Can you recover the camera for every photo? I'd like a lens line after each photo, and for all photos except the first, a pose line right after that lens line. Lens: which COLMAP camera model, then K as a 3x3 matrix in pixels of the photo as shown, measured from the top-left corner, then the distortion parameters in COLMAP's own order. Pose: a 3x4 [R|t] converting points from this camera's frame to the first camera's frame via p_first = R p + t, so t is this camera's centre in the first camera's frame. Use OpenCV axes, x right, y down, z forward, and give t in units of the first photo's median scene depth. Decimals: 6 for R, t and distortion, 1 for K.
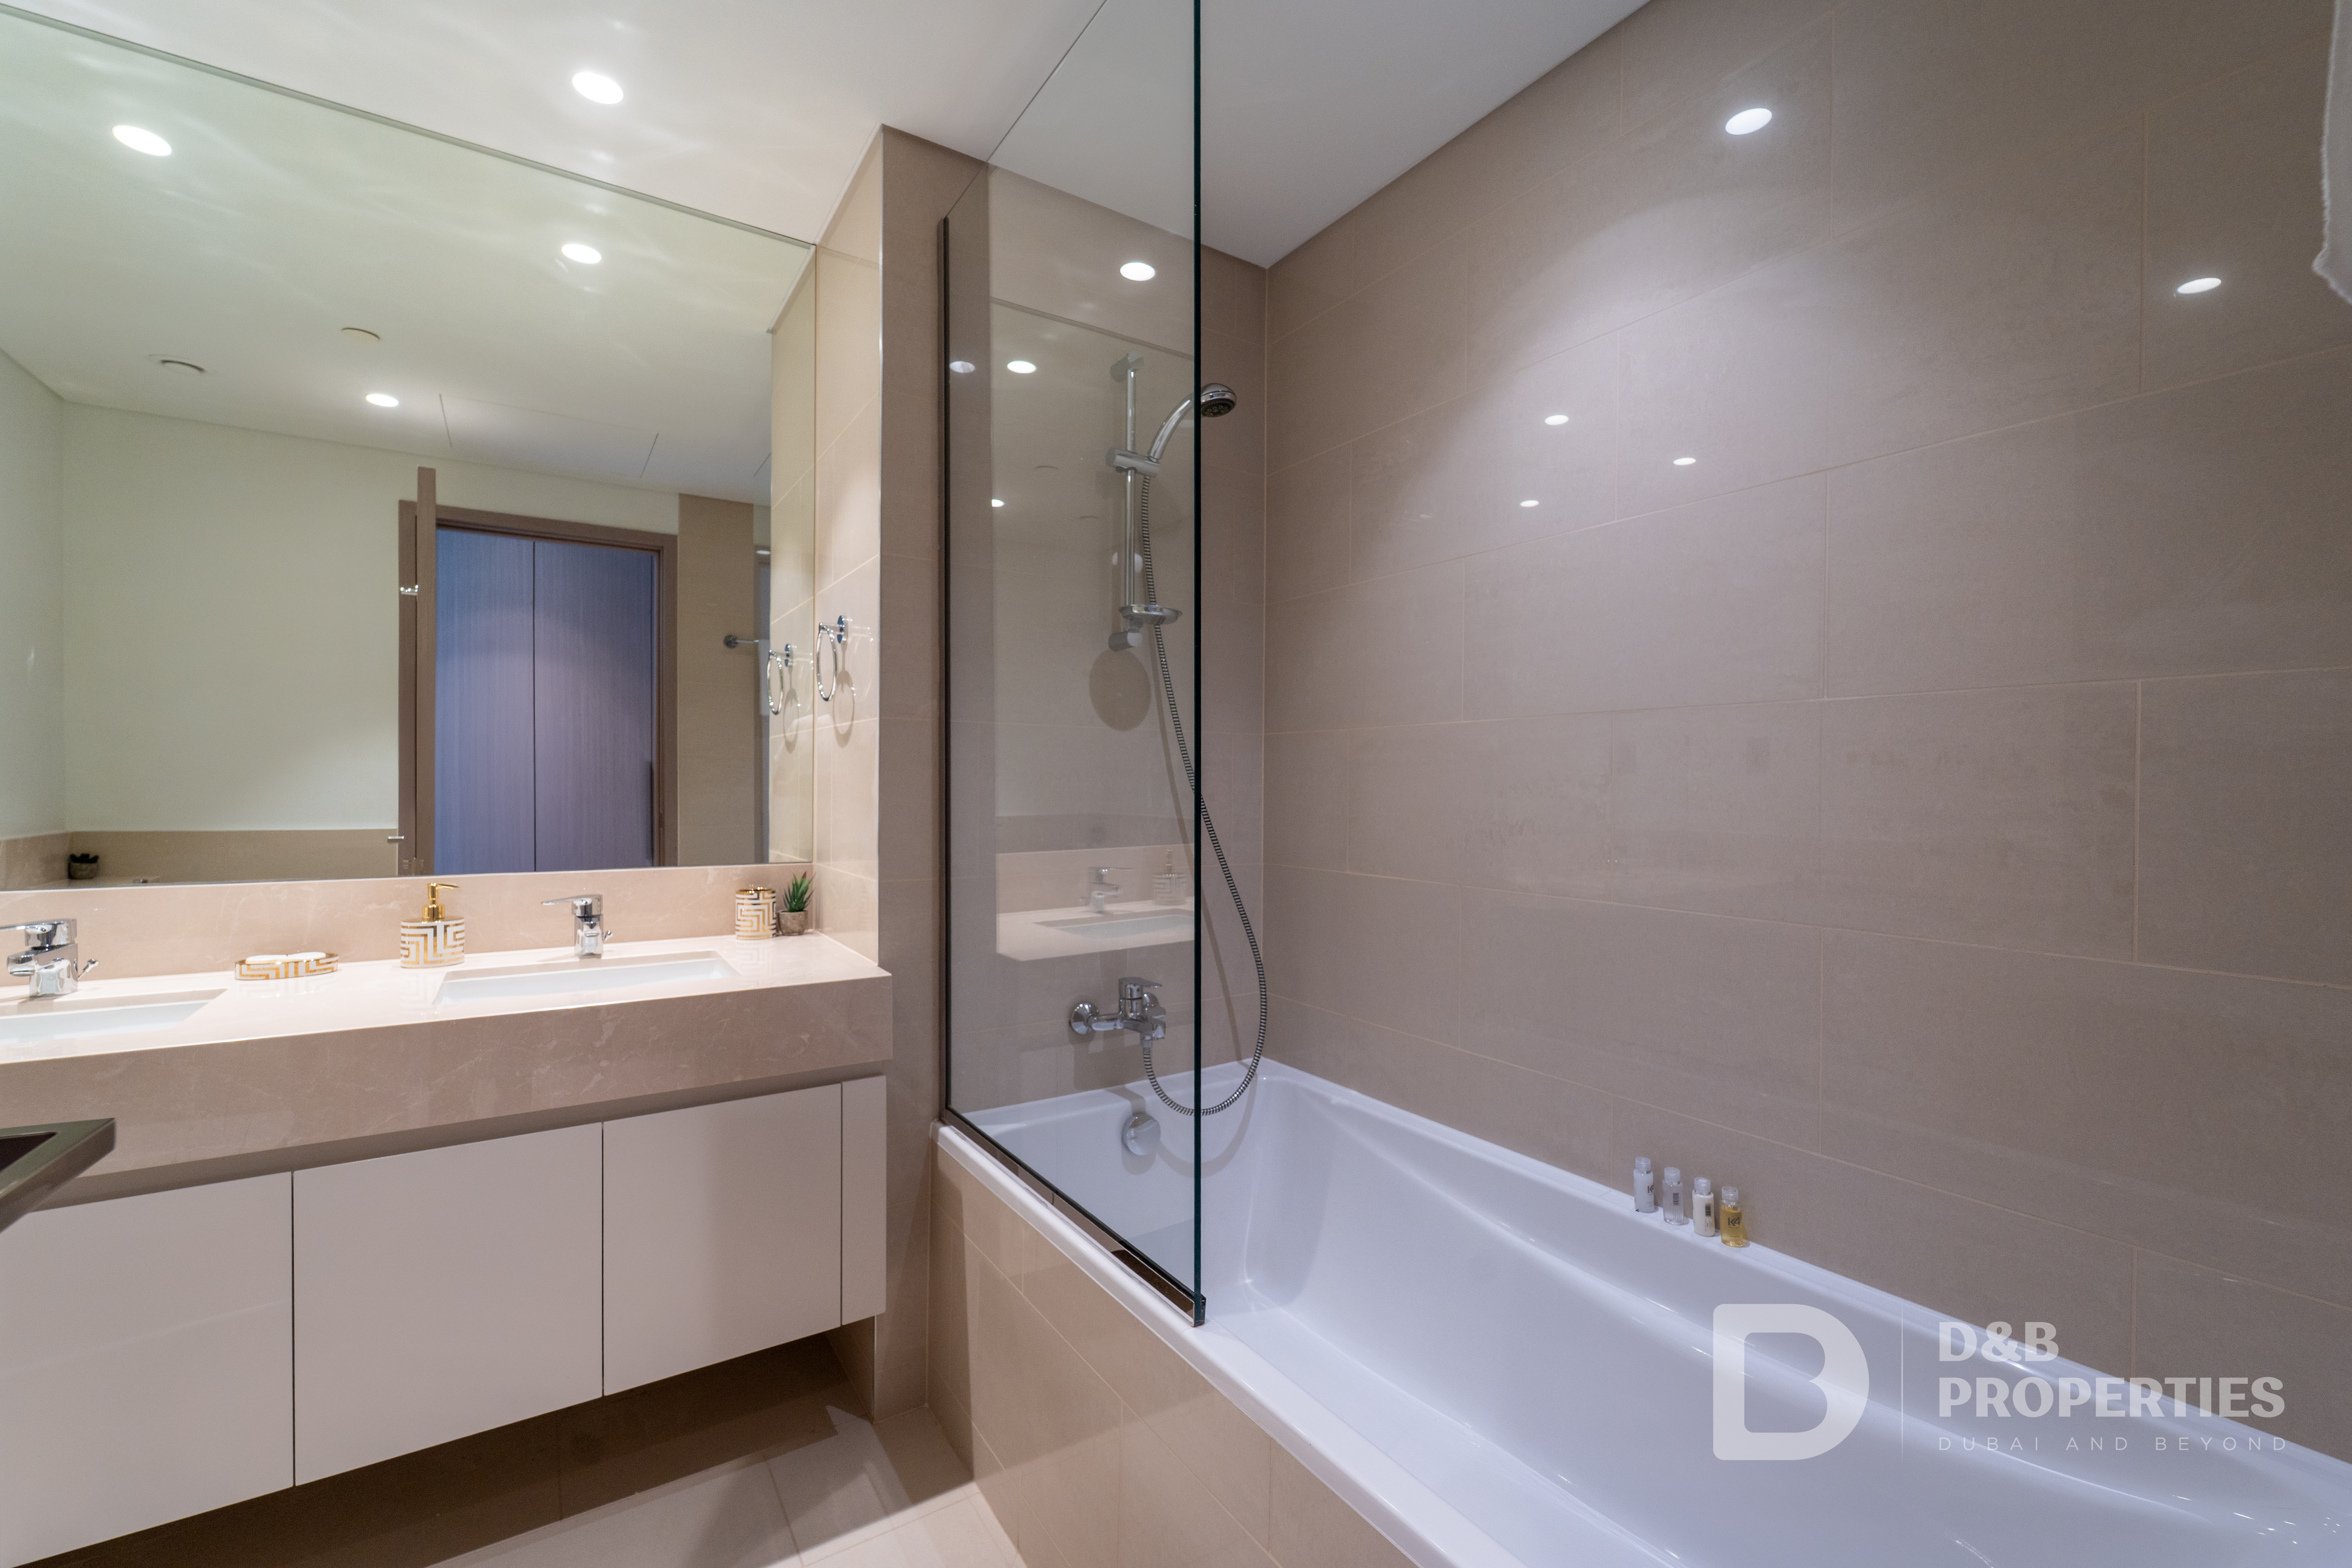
lens RADIAL K [[967.0, 0, 1208.5], [0, 967.0, 776.6], [0, 0, 1]] dist [-0.000862, -0.000655]
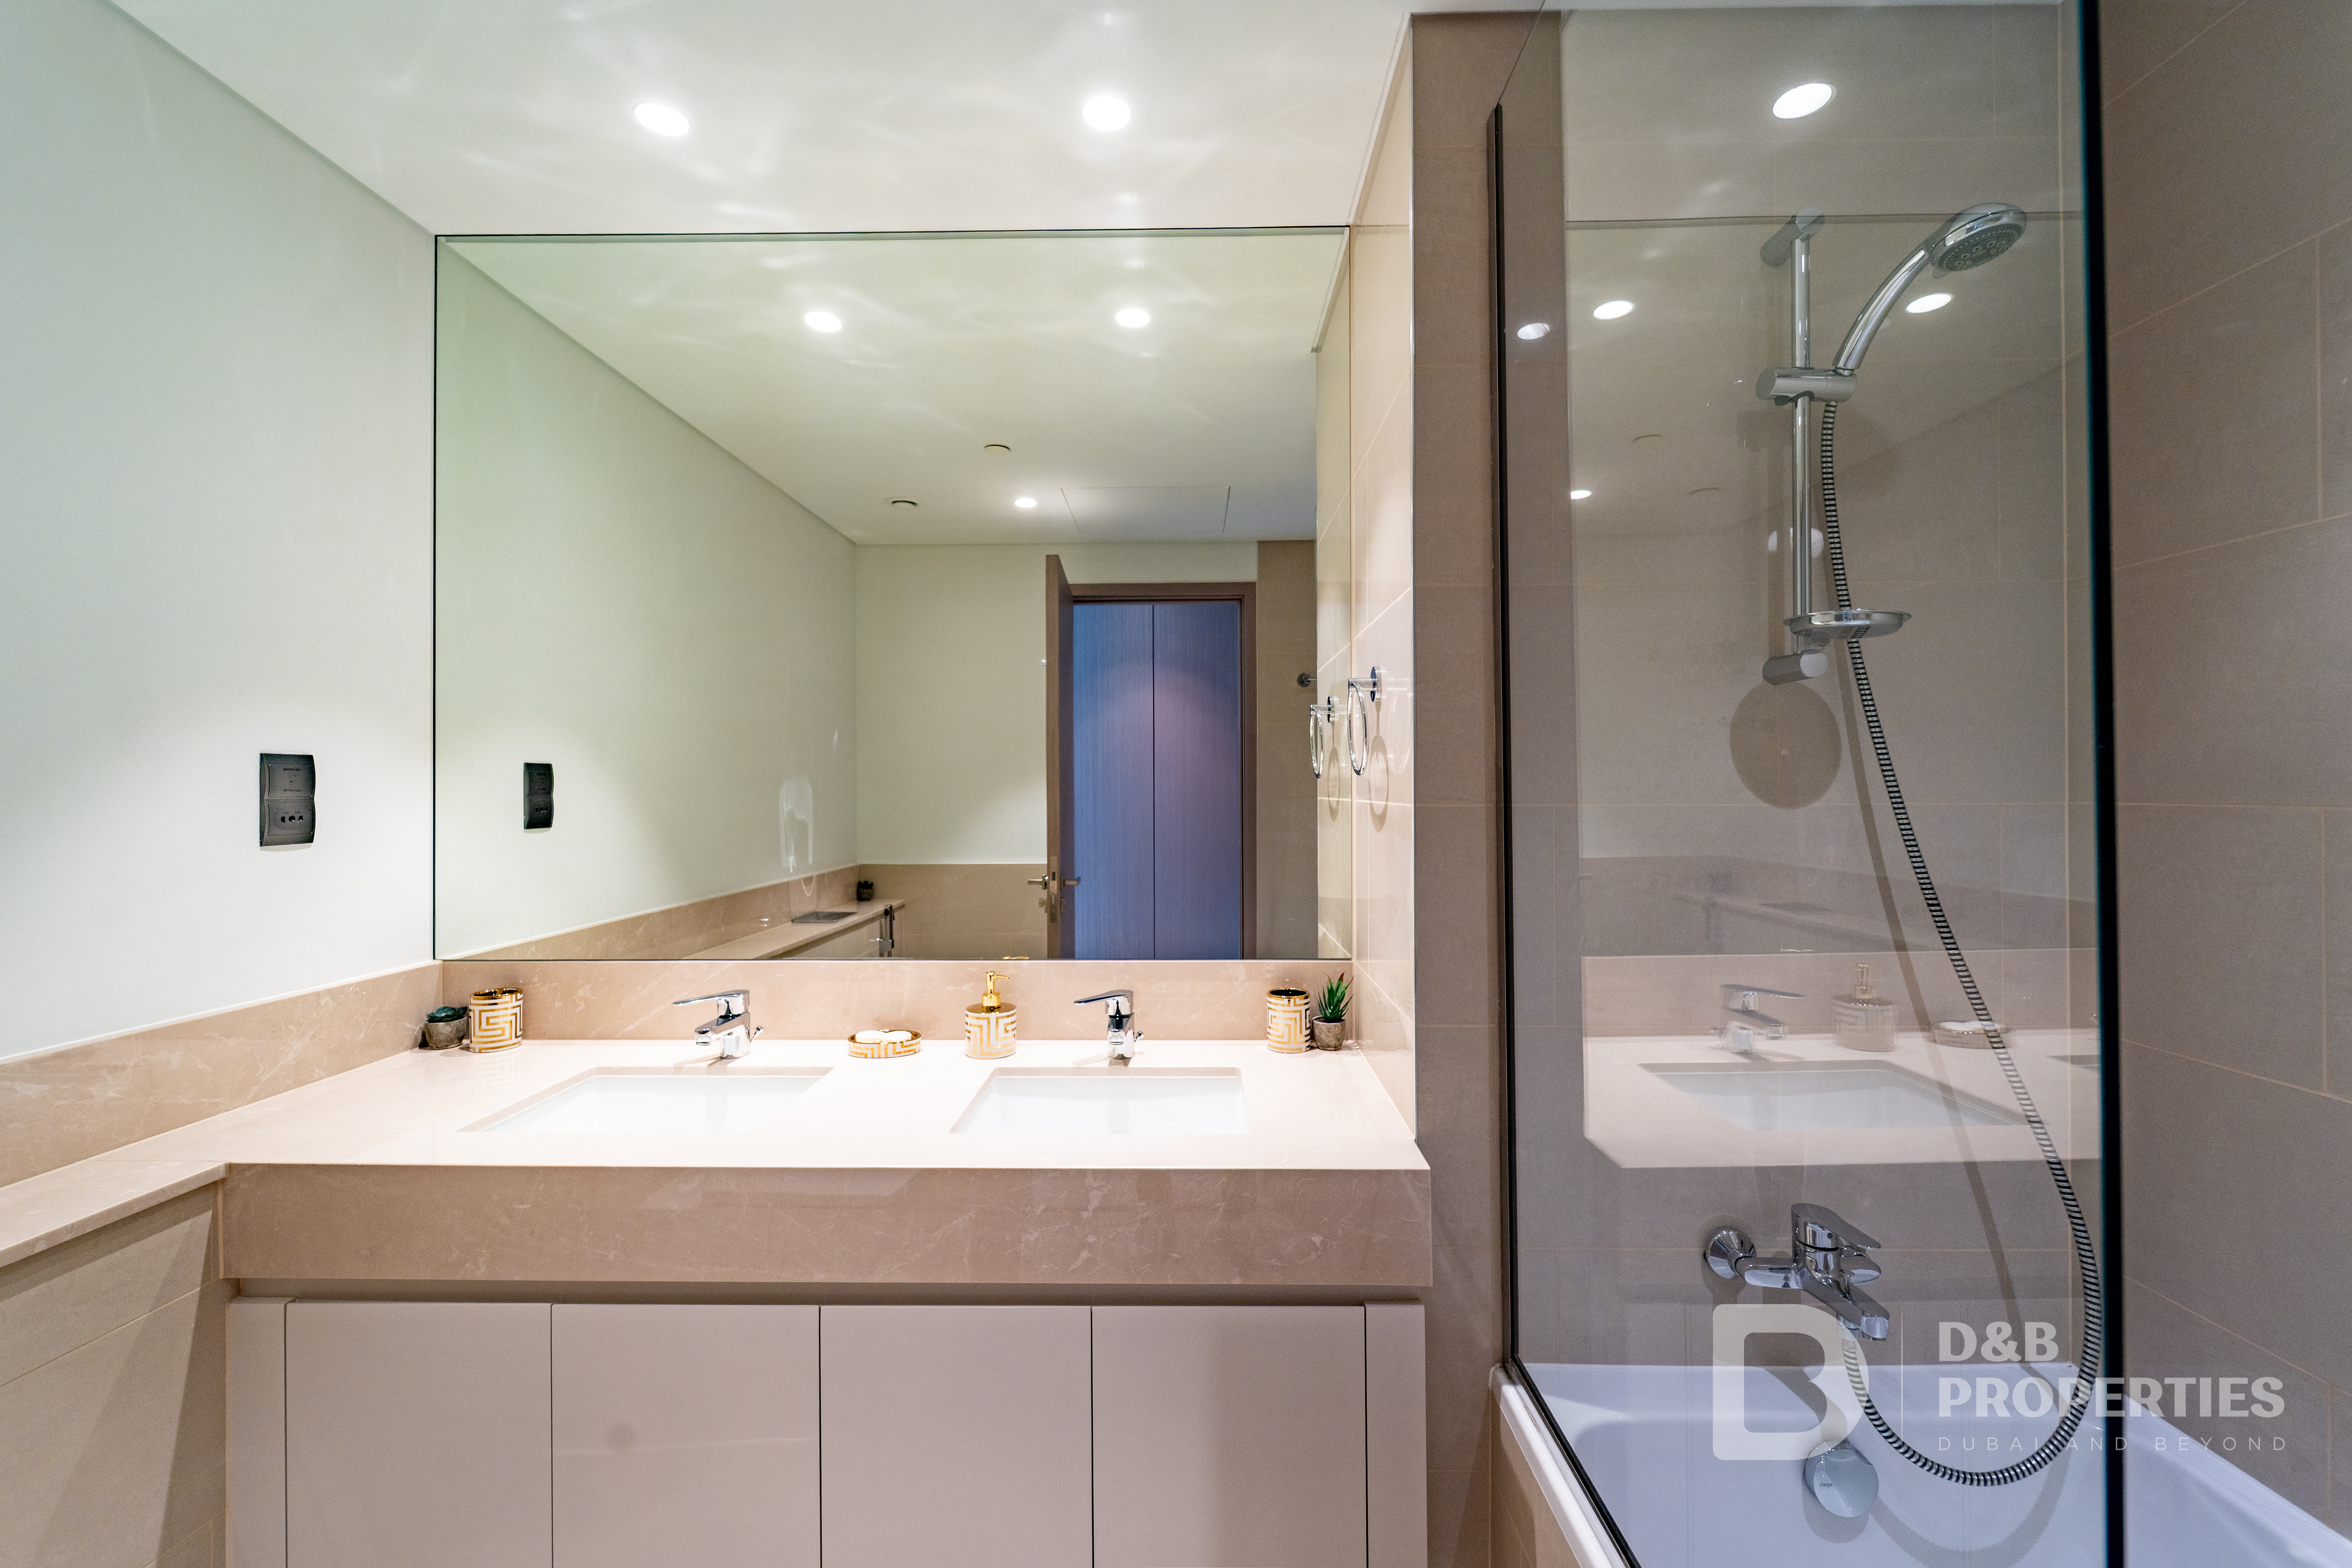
lens RADIAL K [[944.9, 0, 1186.9], [0, 944.9, 780.7], [0, 0, 1]] dist [0.001012, -0.000609]
pose [[0.815205, -0.010792, -0.579072, -0.053420], [0.010846, 0.999936, -0.003368, -0.069859], [0.579071, -0.003535, 0.815270, 0.266377]]
